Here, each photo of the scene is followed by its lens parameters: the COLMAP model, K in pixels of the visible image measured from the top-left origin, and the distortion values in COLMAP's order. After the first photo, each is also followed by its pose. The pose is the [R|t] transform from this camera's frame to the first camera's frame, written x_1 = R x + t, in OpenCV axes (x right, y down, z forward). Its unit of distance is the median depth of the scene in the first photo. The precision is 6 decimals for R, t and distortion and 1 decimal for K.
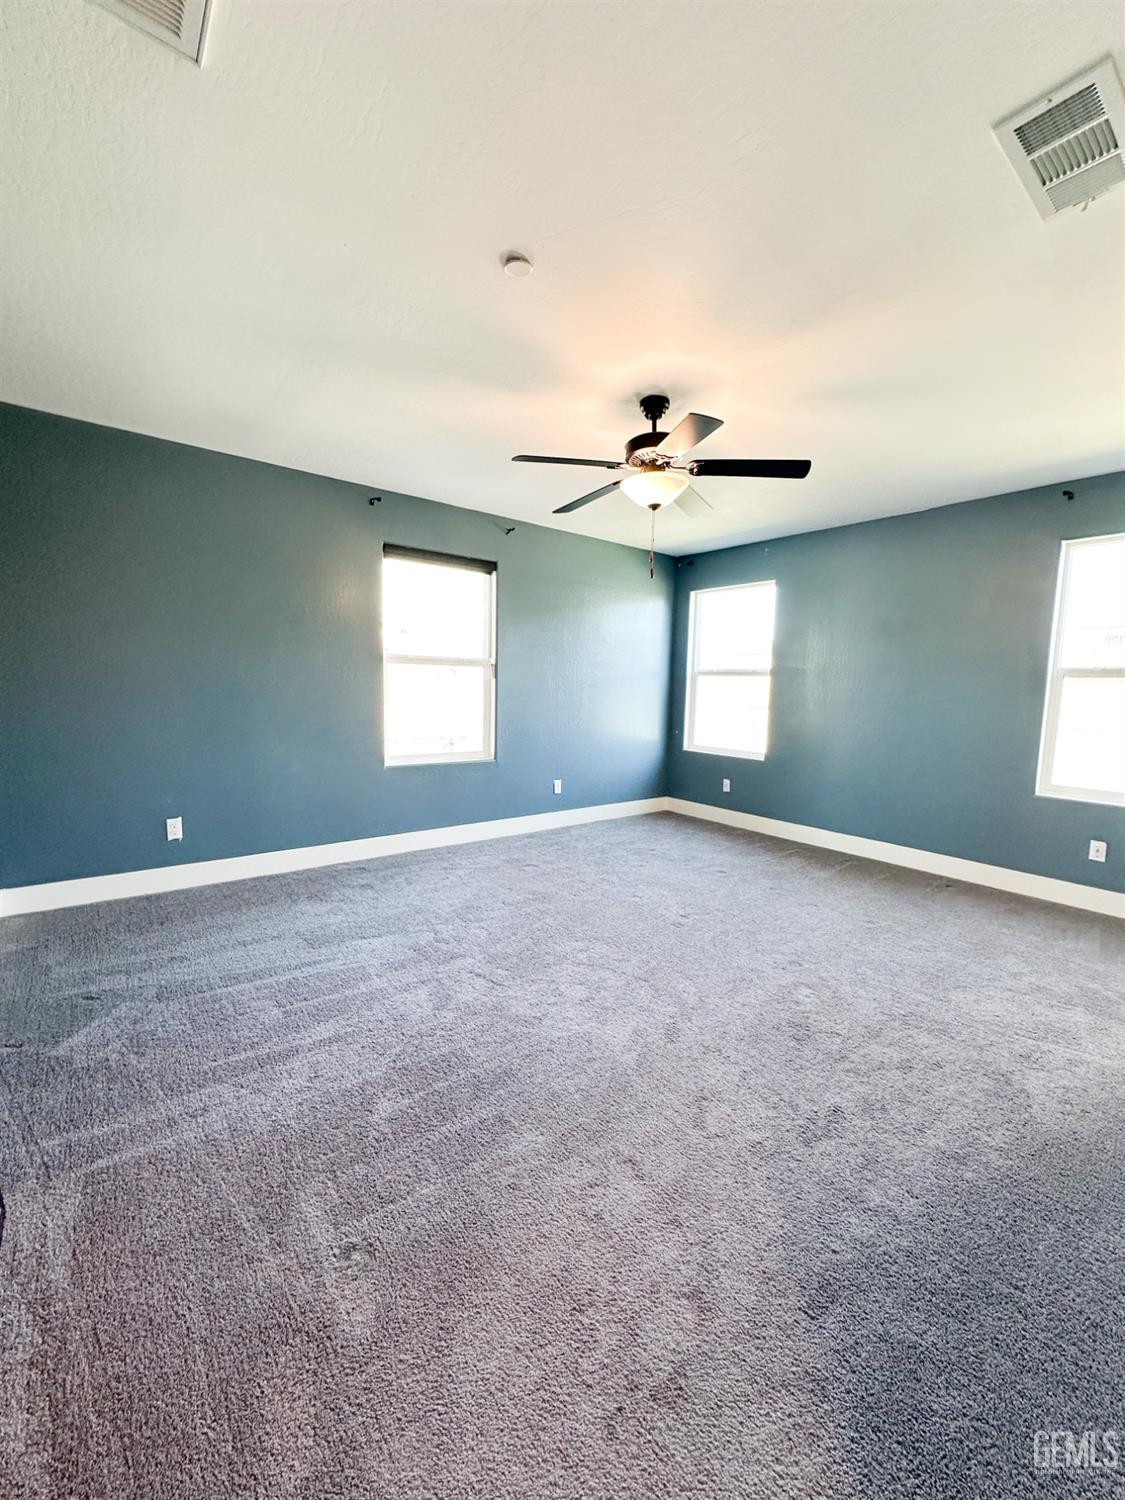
lens RADIAL K [[598.9, 0, 561.0], [0, 598.9, 749.0], [0, 0, 1]] dist [-0.004112, 0.000923]
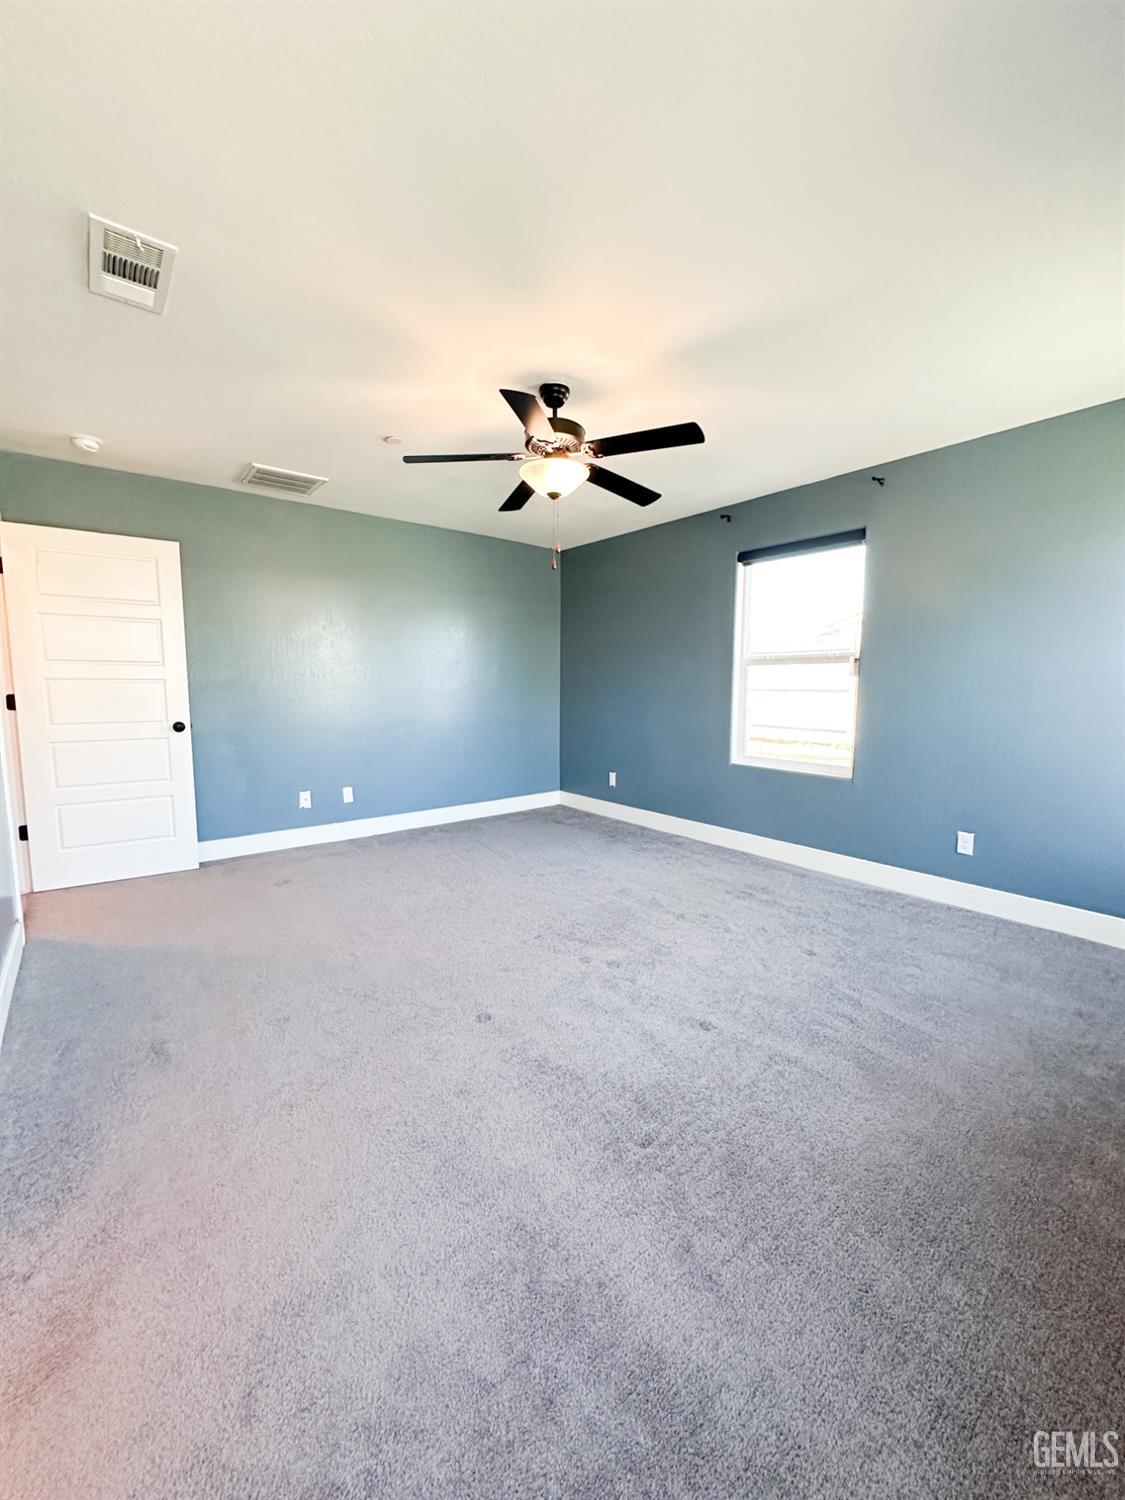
lens RADIAL K [[598.9, 0, 561.0], [0, 598.9, 749.0], [0, 0, 1]] dist [-0.004112, 0.000923]
pose [[0.009551, 0.088117, -0.996064, 0.812930], [-0.109125, 0.990252, 0.086556, -0.059105], [0.993982, 0.107869, 0.019074, 0.729112]]
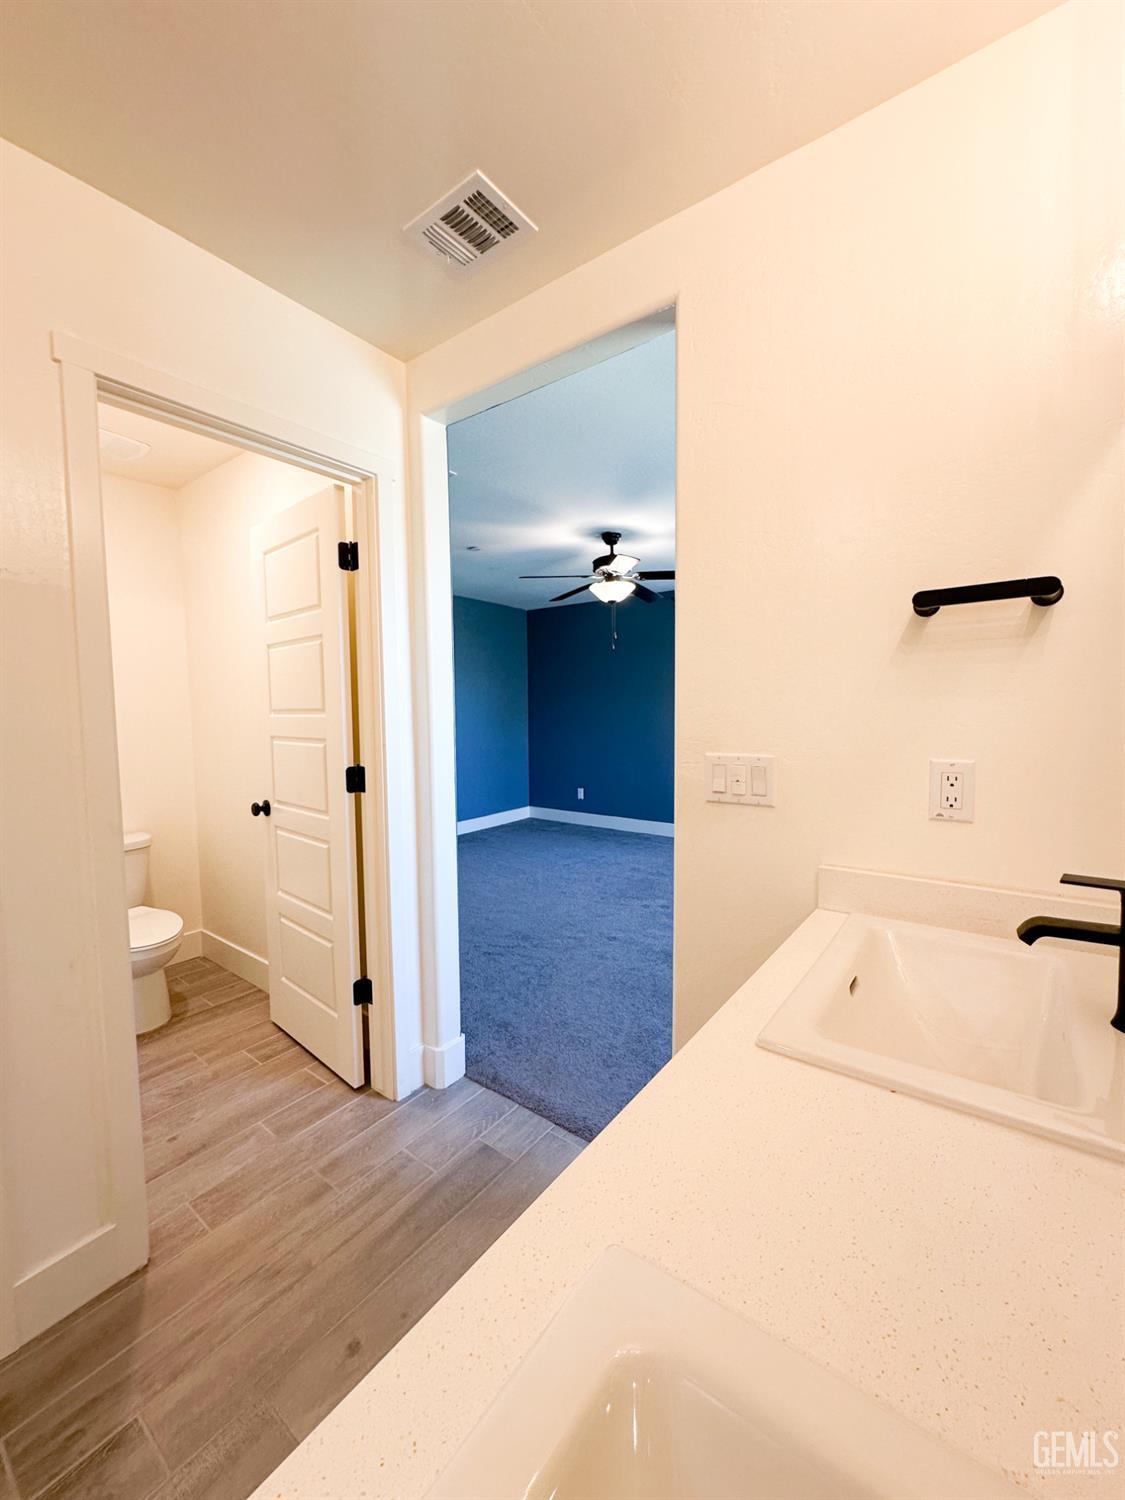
lens RADIAL K [[598.9, 0, 561.0], [0, 598.9, 749.0], [0, 0, 1]] dist [-0.004112, 0.000923]
pose [[0.250454, 0.042771, -0.967183, 1.102070], [-0.087287, 0.995952, 0.021440, -0.044221], [0.964186, 0.079052, 0.253174, 0.374085]]
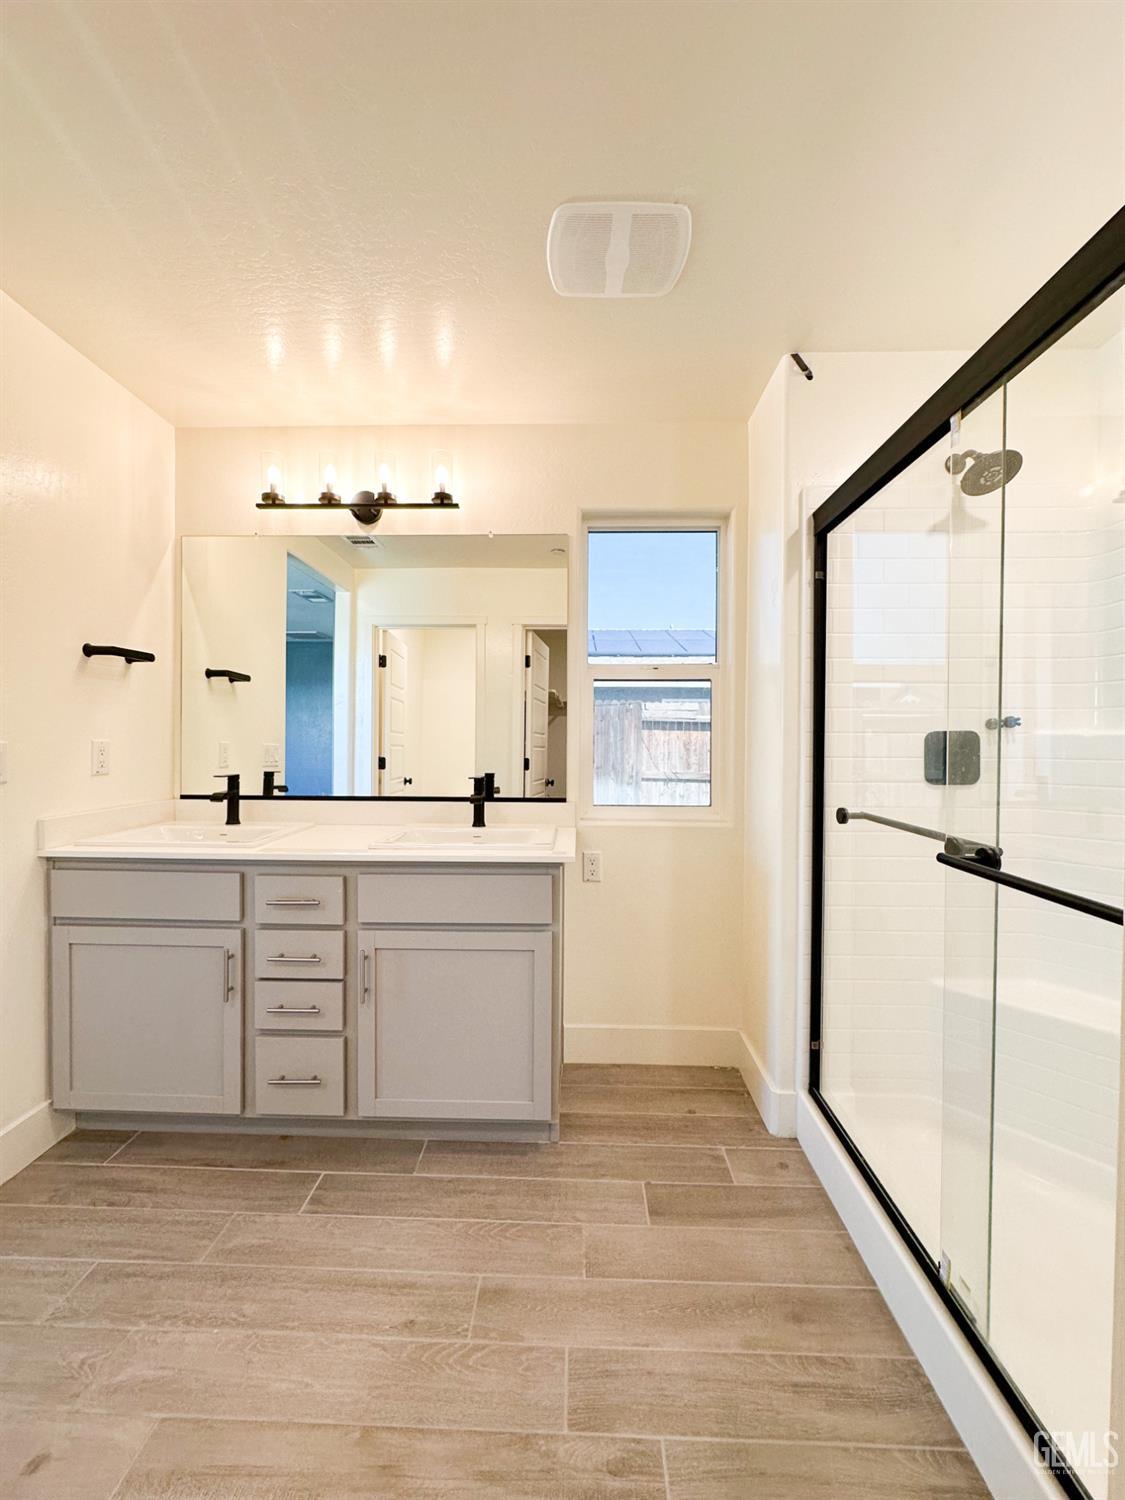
lens RADIAL K [[598.9, 0, 561.0], [0, 598.9, 749.0], [0, 0, 1]] dist [-0.004112, 0.000923]
pose [[0.642363, -0.028875, 0.765856, 0.727513], [0.091712, 0.995005, -0.039409, 0.015531], [-0.760893, 0.095553, 0.641803, -0.005108]]
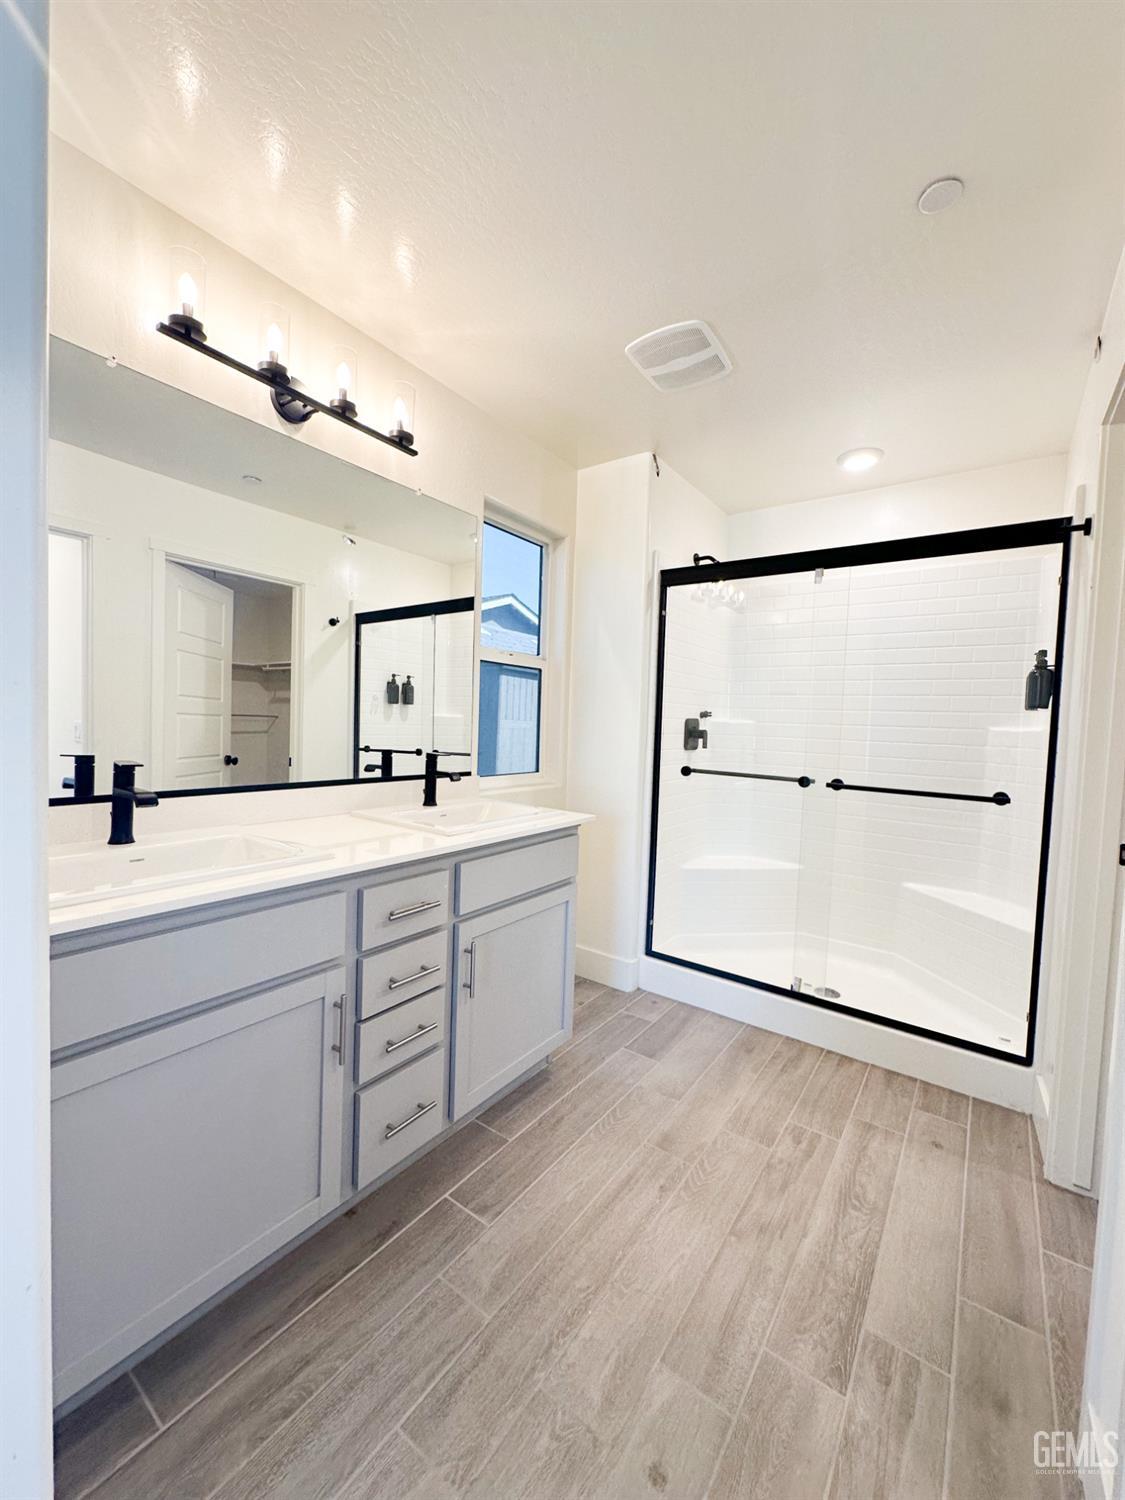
lens RADIAL K [[598.9, 0, 561.0], [0, 598.9, 749.0], [0, 0, 1]] dist [-0.004112, 0.000923]
pose [[-0.273669, -0.076681, 0.958762, 0.561057], [0.060464, 0.993474, 0.096717, -0.037307], [-0.959922, 0.084439, -0.267246, 0.454981]]
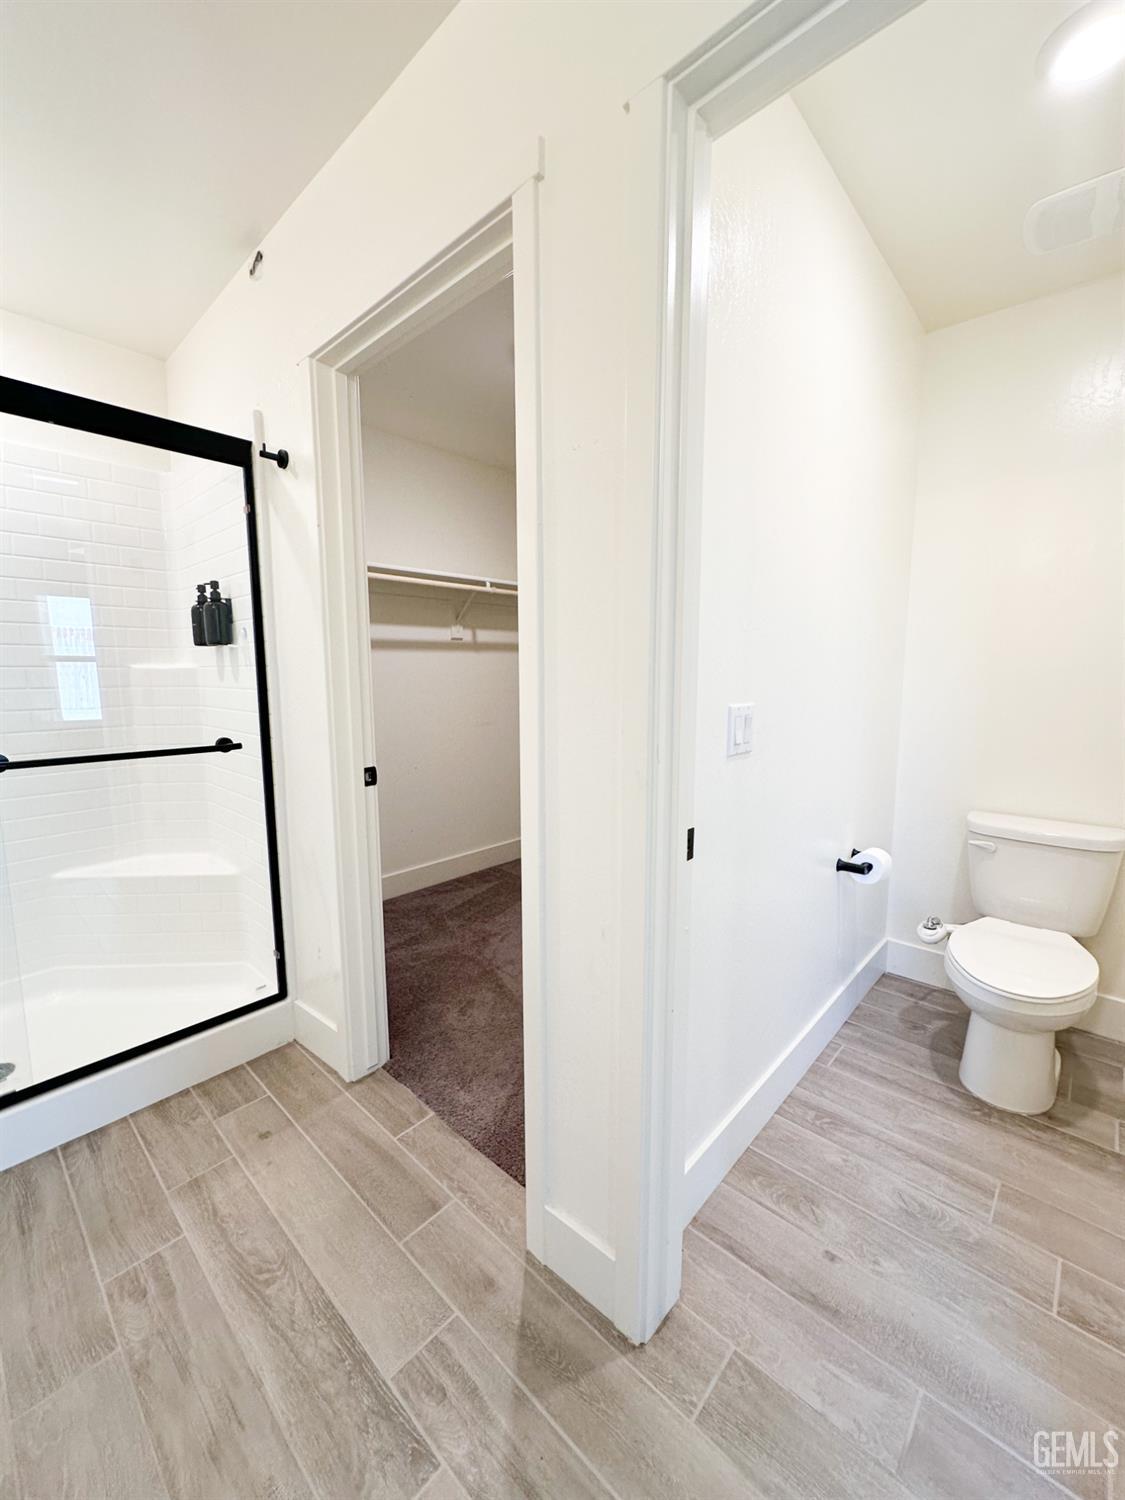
lens RADIAL K [[598.9, 0, 561.0], [0, 598.9, 749.0], [0, 0, 1]] dist [-0.004112, 0.000923]
pose [[-0.987013, -0.000705, -0.160638, 0.767918], [-0.037910, 0.972767, 0.228663, -0.036026], [0.156102, 0.231784, -0.960161, 0.448261]]
